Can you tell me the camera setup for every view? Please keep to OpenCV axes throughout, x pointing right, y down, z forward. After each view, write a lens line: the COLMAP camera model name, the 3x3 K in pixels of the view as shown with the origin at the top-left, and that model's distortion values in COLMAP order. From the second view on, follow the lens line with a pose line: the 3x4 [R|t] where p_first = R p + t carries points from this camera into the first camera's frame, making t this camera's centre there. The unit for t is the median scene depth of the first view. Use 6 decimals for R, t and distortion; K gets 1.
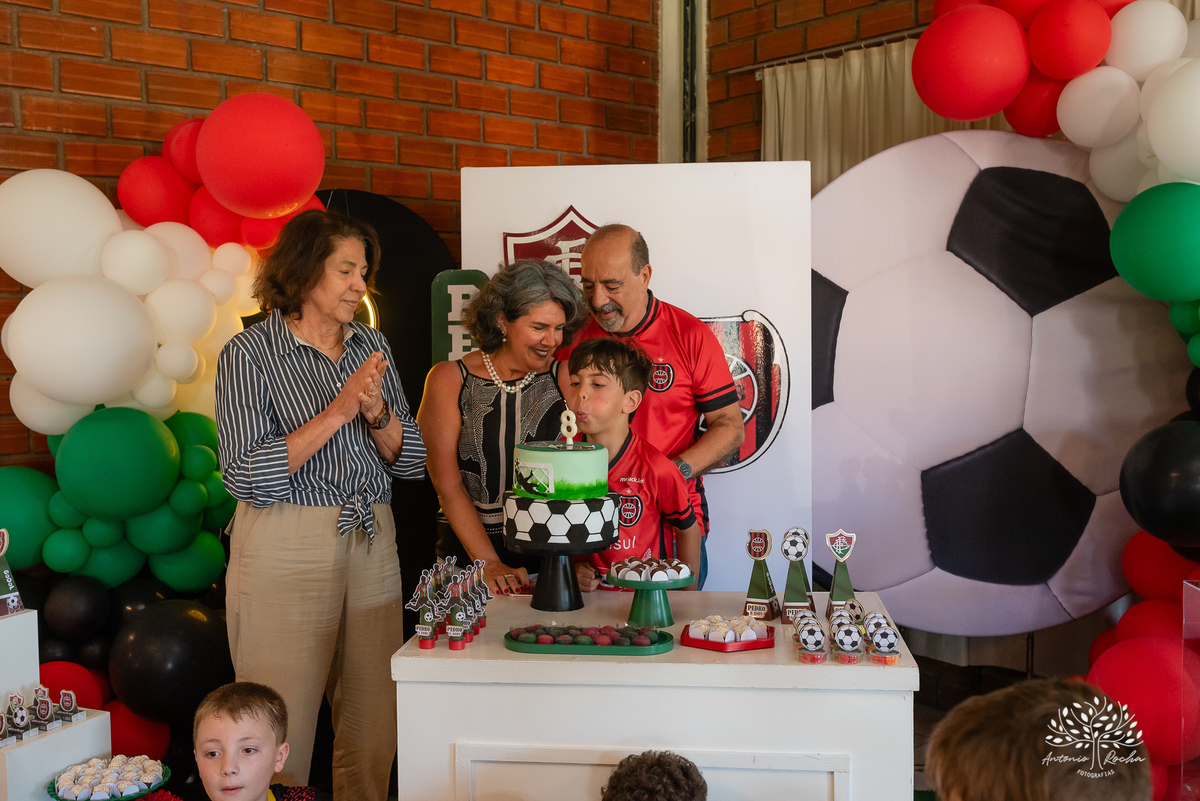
lens RADIAL K [[1152.2, 0, 600.0], [0, 1152.2, 400.5], [0, 0, 1]] dist [0.004182, 0.005434]
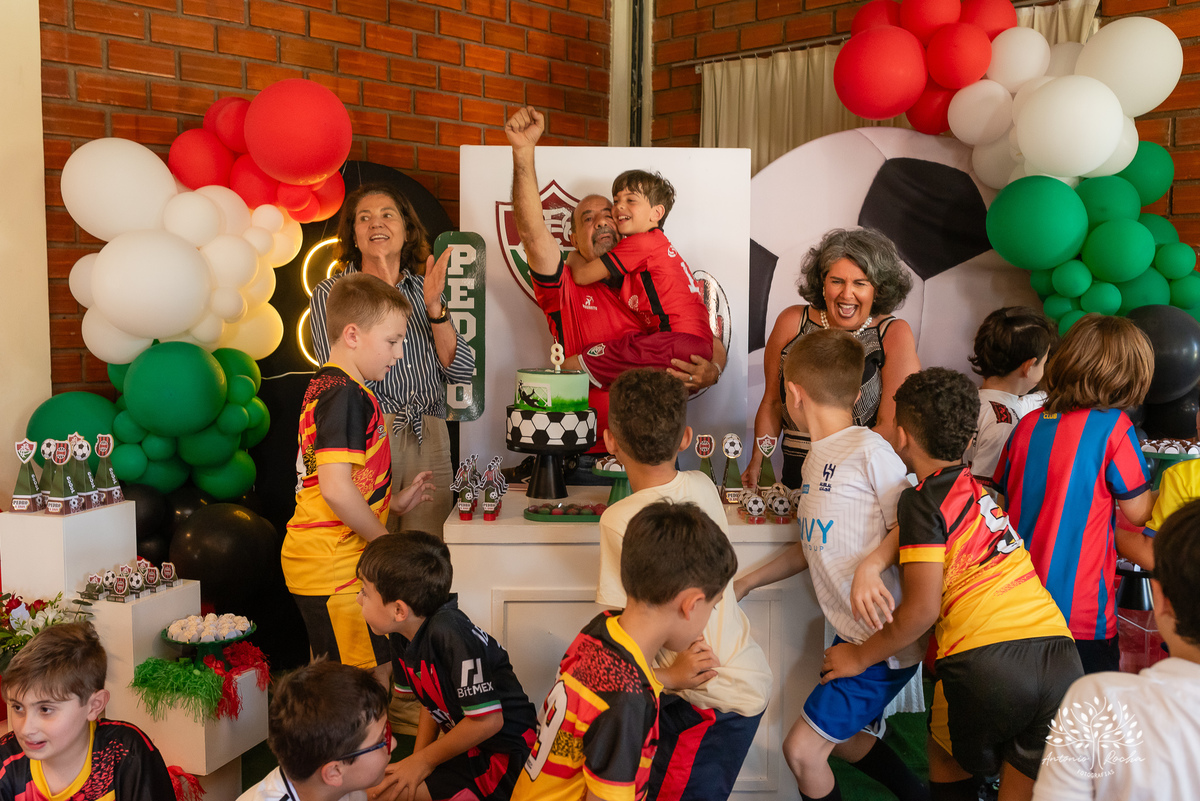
lens RADIAL K [[1120.2, 0, 600.0], [0, 1120.2, 400.5], [0, 0, 1]] dist [0.002846, 0.002101]
pose [[0.996600, 0.010539, 0.081712, -0.063509], [-0.013087, 0.999443, 0.030704, 0.021593], [-0.081343, -0.031669, 0.996183, -0.158259]]
